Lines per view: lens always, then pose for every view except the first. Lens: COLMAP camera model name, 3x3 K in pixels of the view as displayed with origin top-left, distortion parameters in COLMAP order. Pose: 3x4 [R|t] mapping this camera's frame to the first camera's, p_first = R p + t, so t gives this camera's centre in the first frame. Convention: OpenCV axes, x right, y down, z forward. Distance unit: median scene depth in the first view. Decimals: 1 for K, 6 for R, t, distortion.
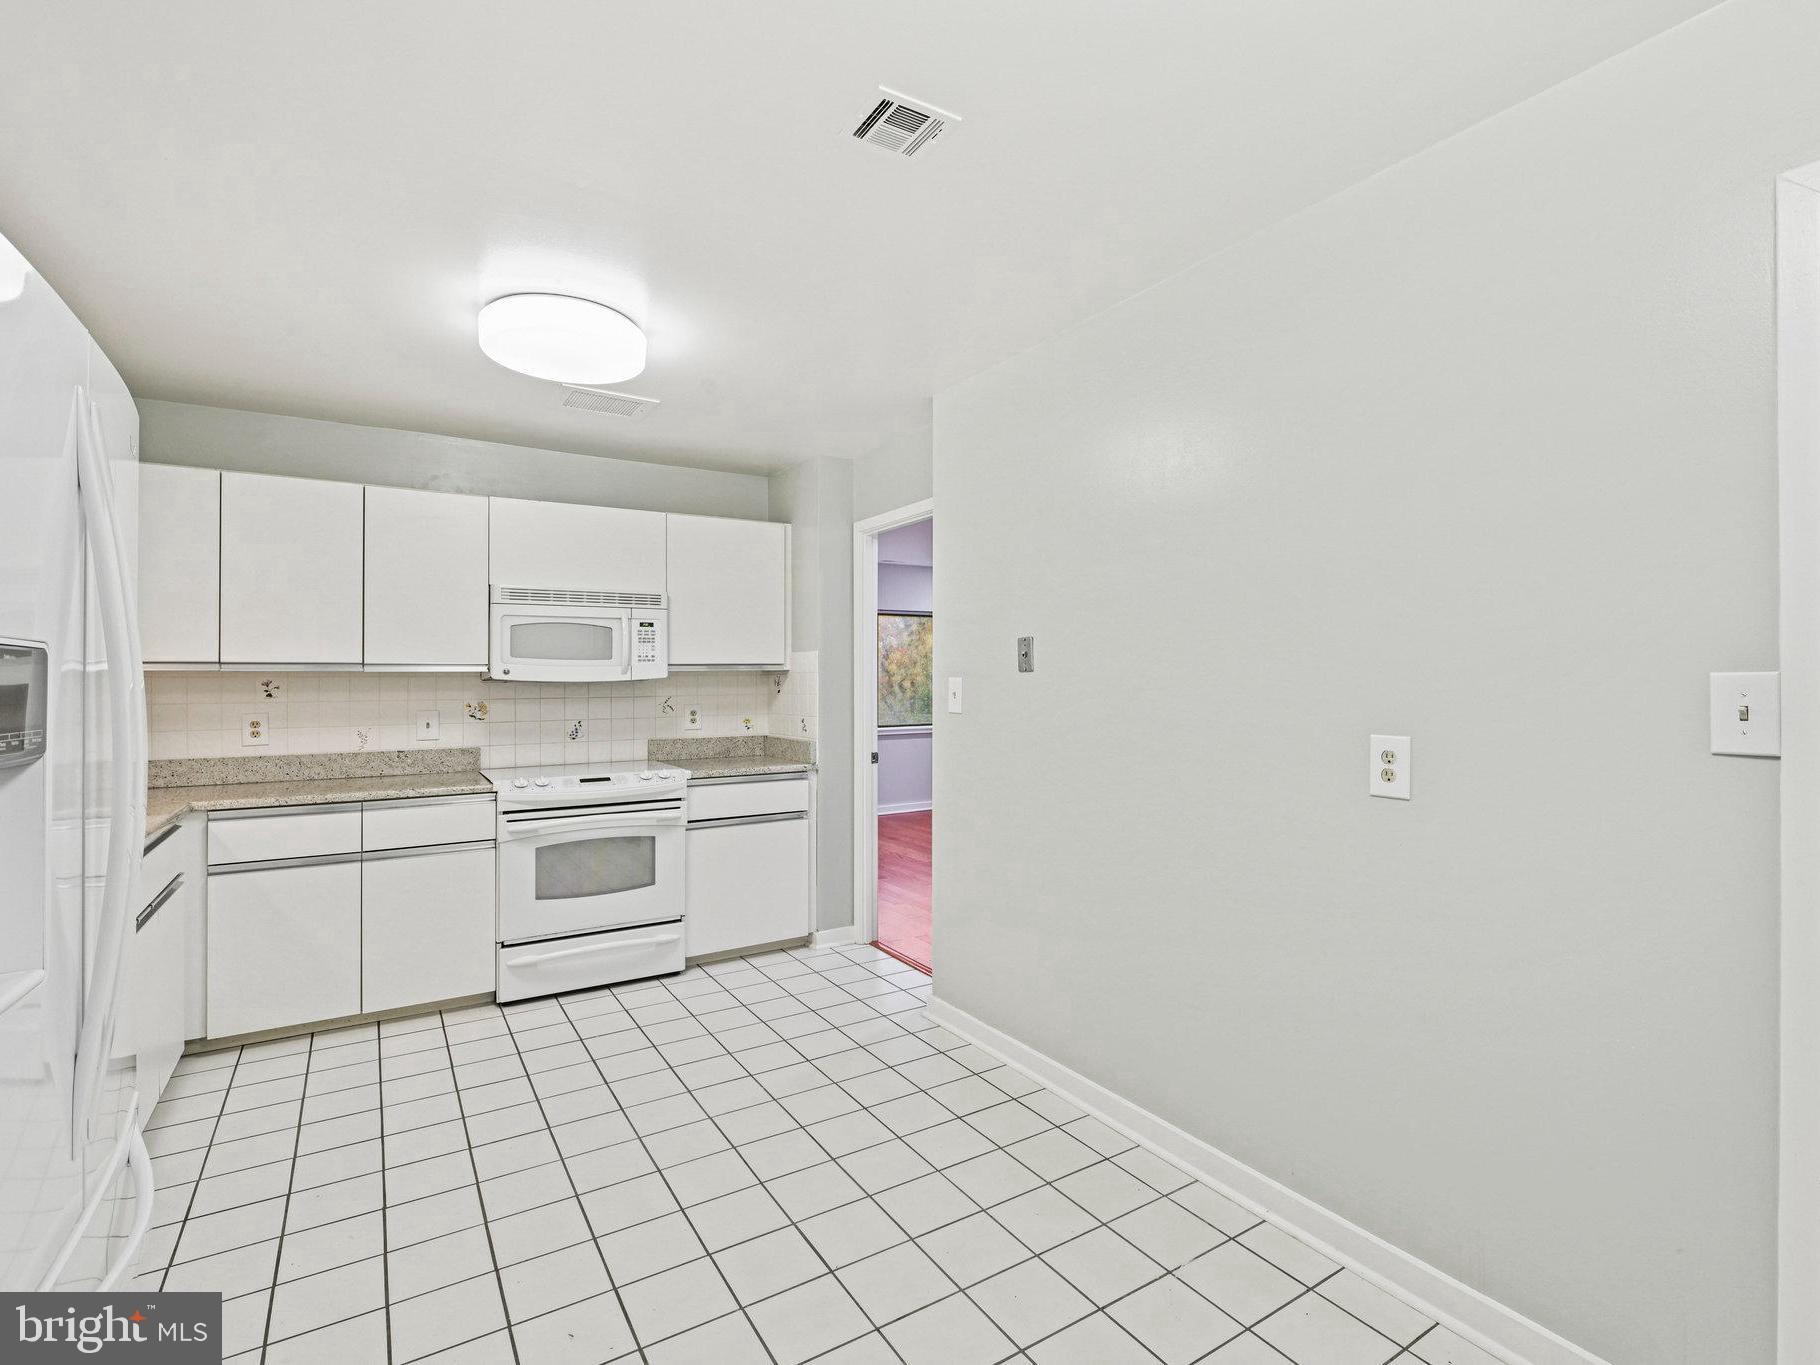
lens RADIAL K [[895.7, 0, 954.3], [0, 895.7, 681.5], [0, 0, 1]] dist [-0.001392, -0.001173]
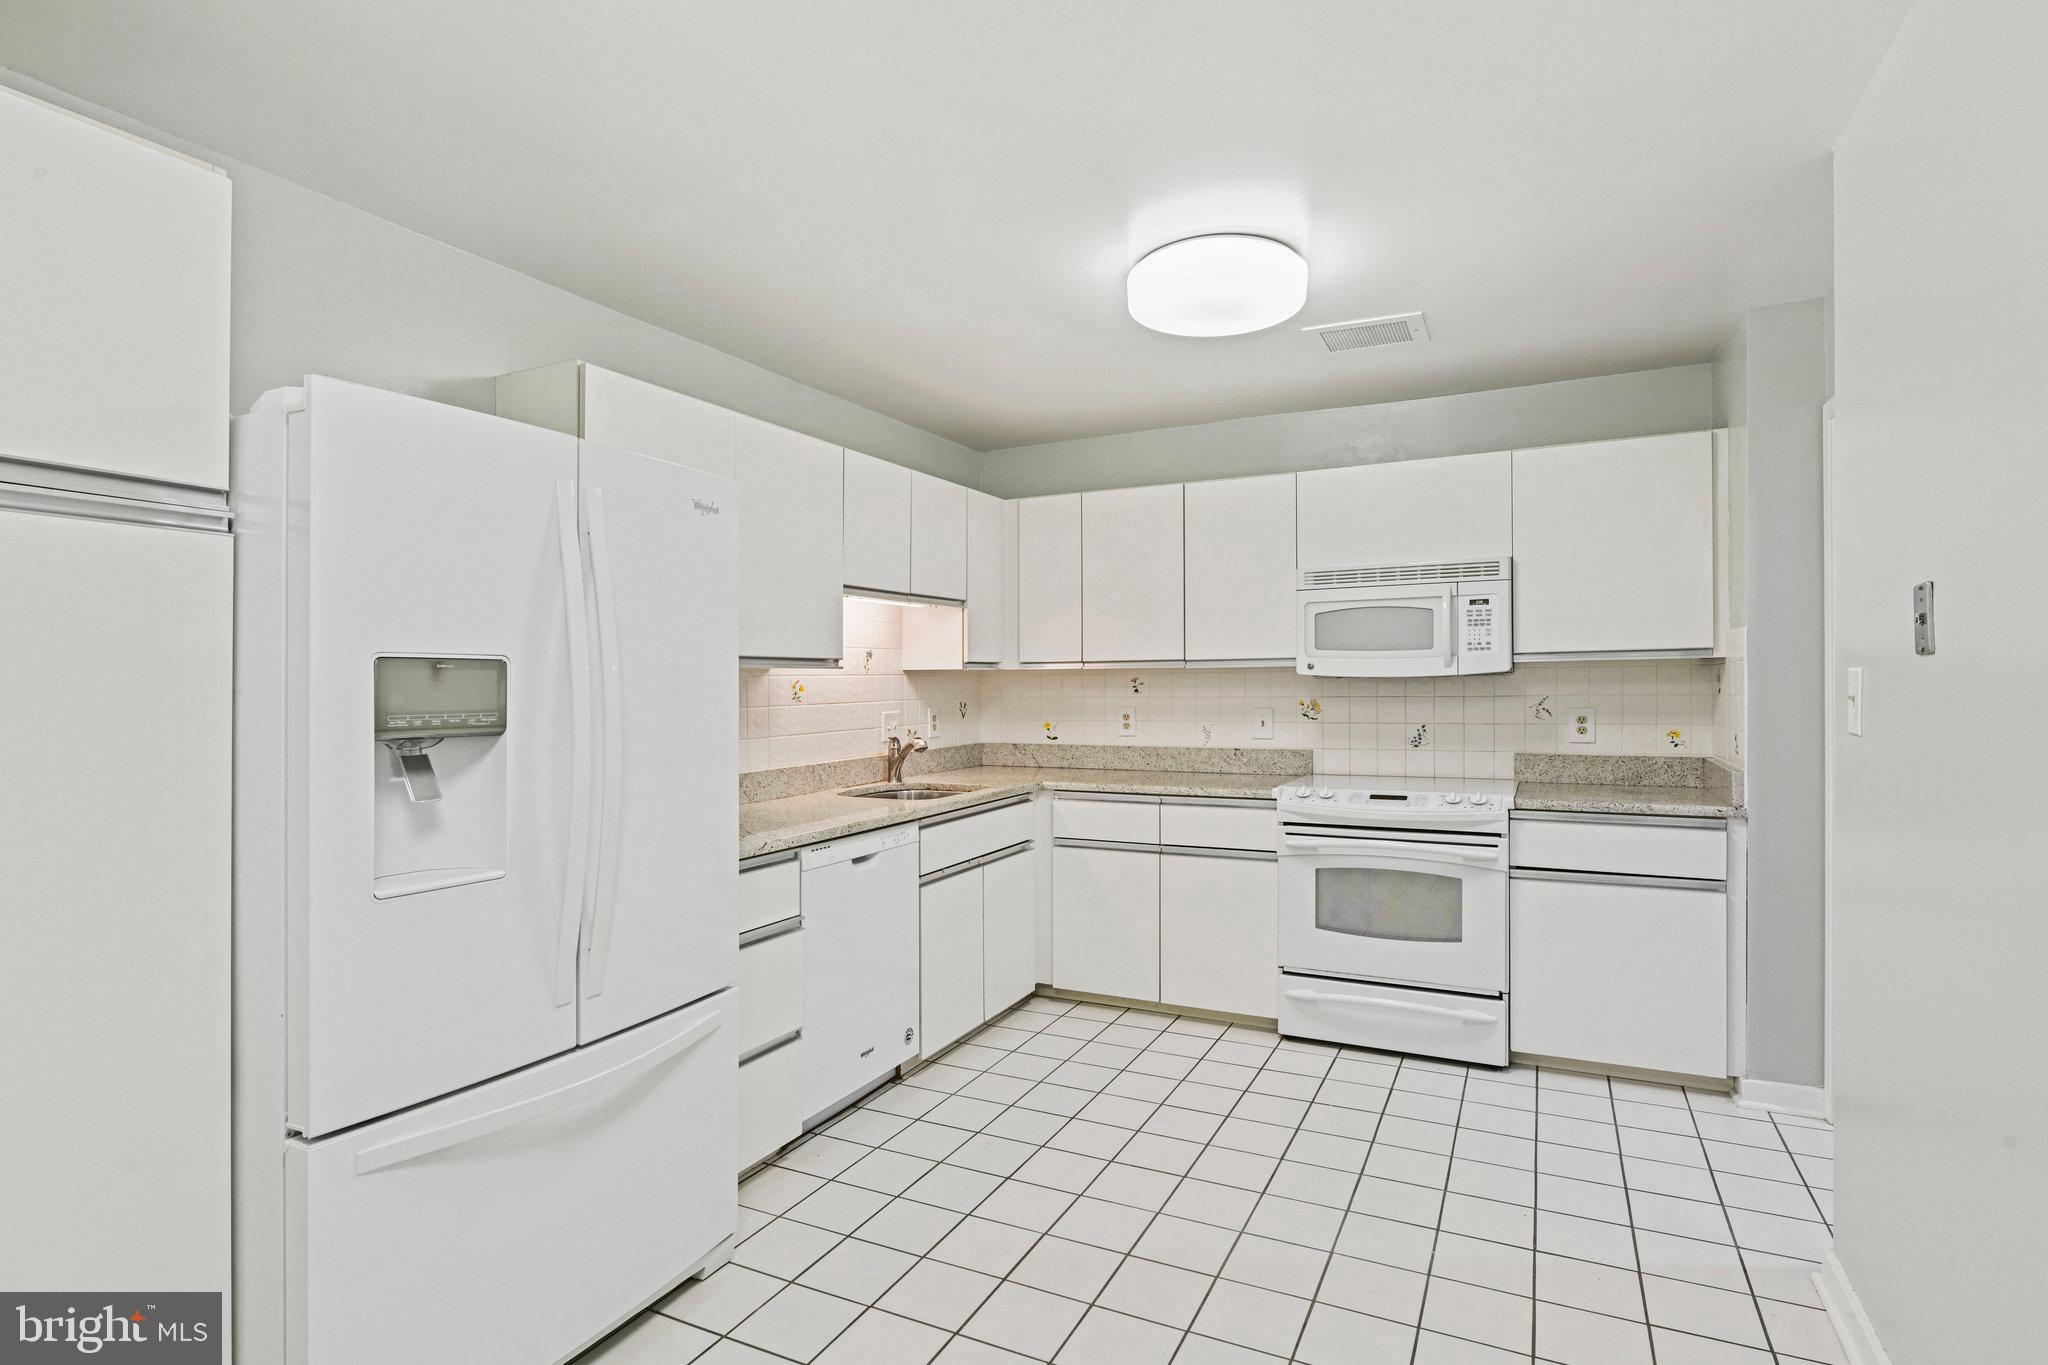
lens RADIAL K [[1043.3, 0, 1024.0], [0, 1043.3, 682.5], [0, 0, 1]] dist [-0.000240, -0.000190]
pose [[0.498390, 0.000673, -0.866953, 0.250449], [0.004875, 0.999982, 0.003579, 0.000170], [0.866939, -0.006010, 0.498378, 0.232241]]
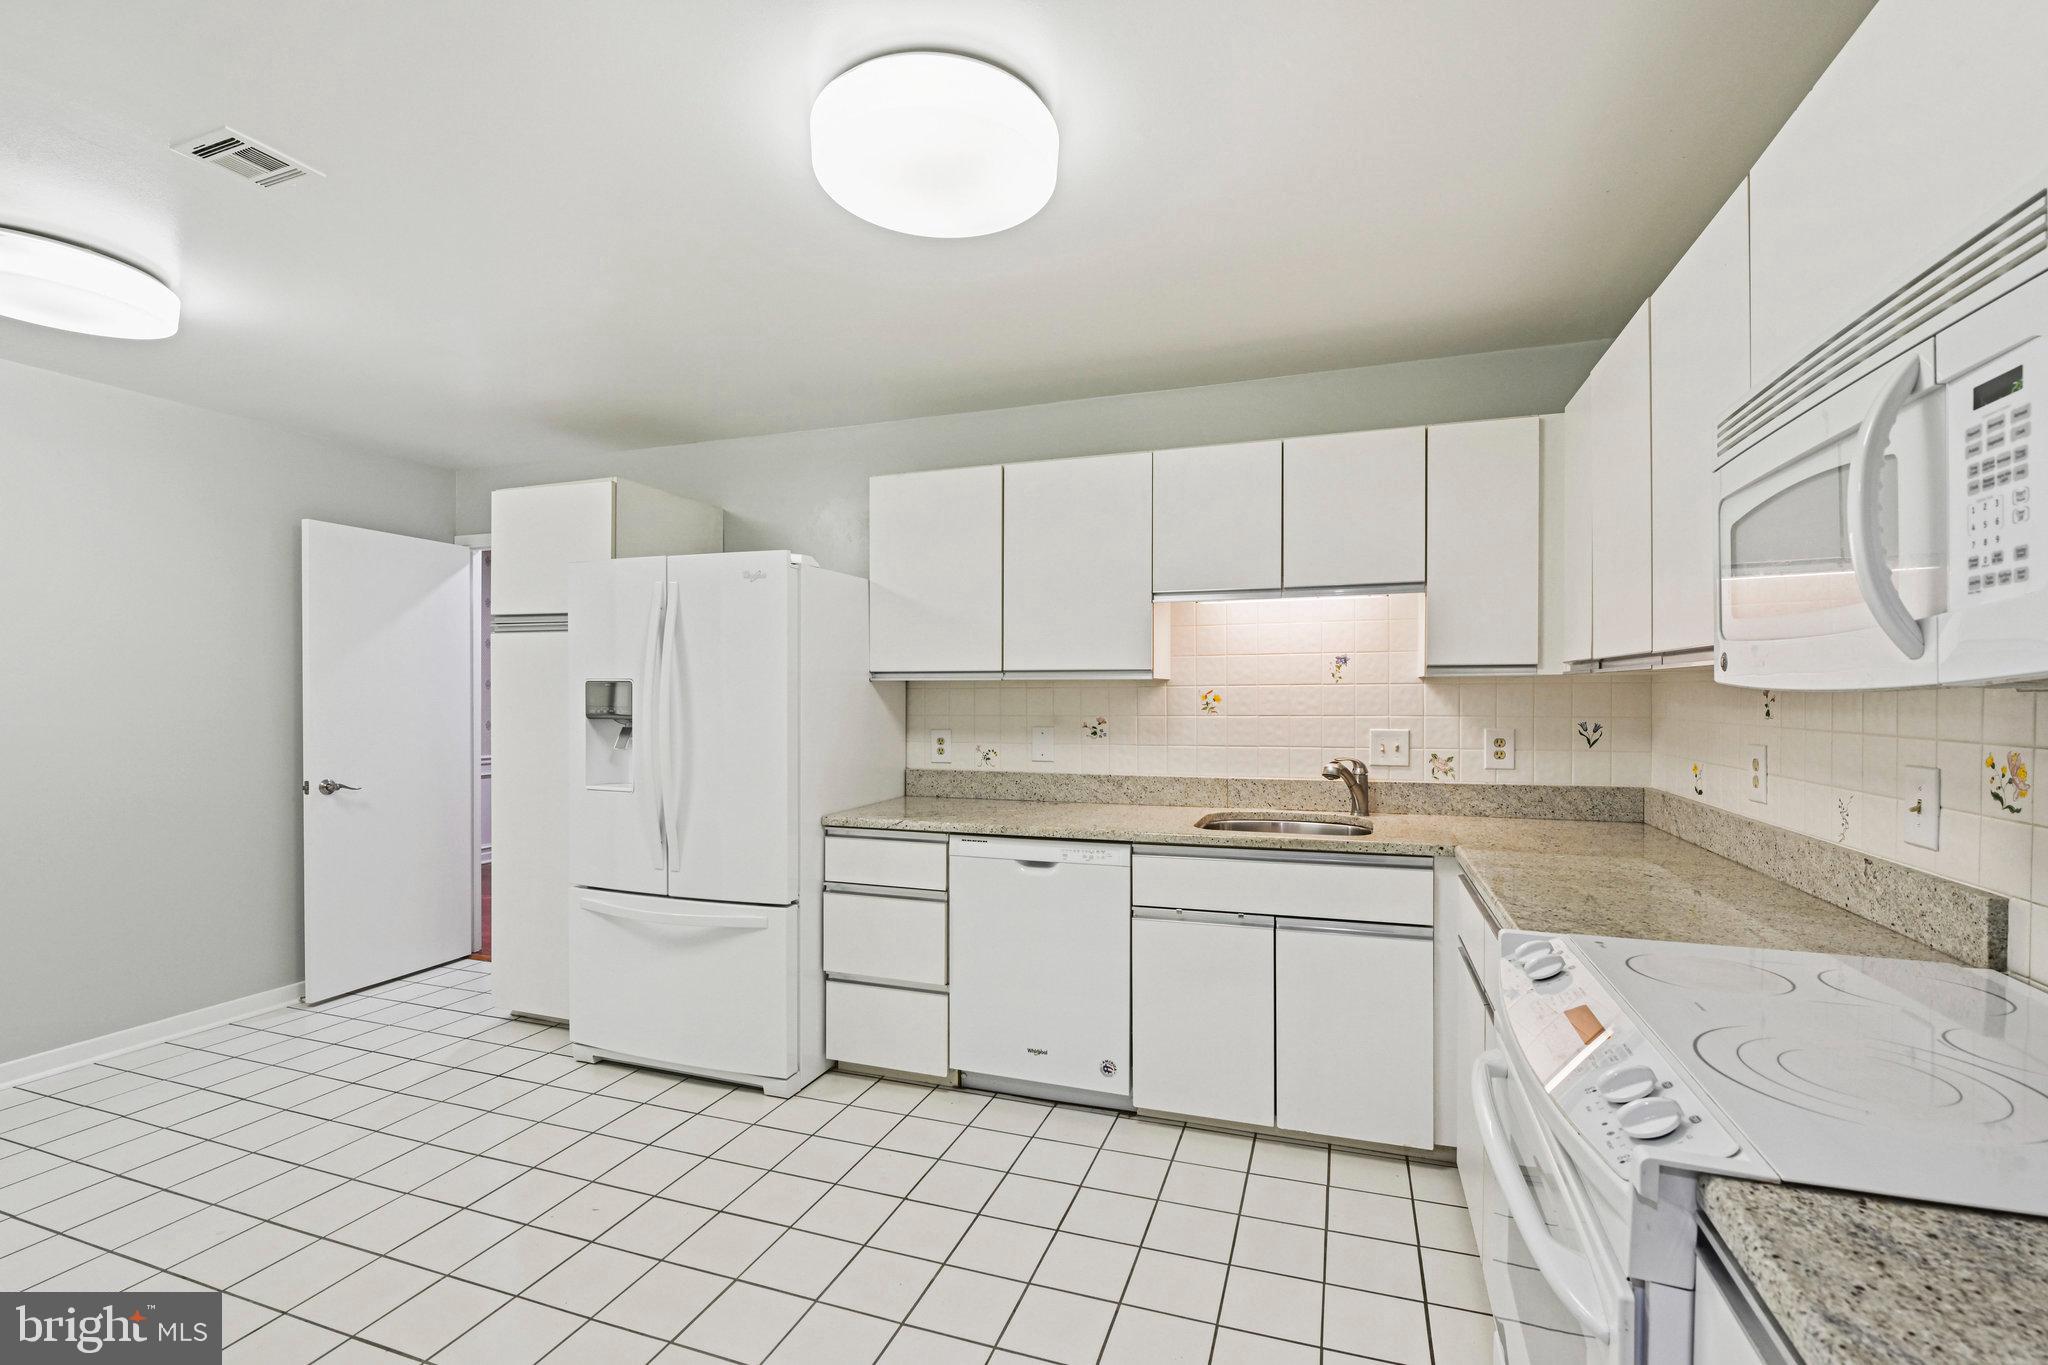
lens RADIAL K [[898.9, 0, 1027.6], [0, 898.9, 691.1], [0, 0, 1]] dist [-0.001134, 0.000007]
pose [[-0.800170, 0.004681, -0.599755, -0.072215], [0.004232, 0.999989, 0.002158, -0.001302], [0.599759, -0.000811, -0.800181, 1.094990]]
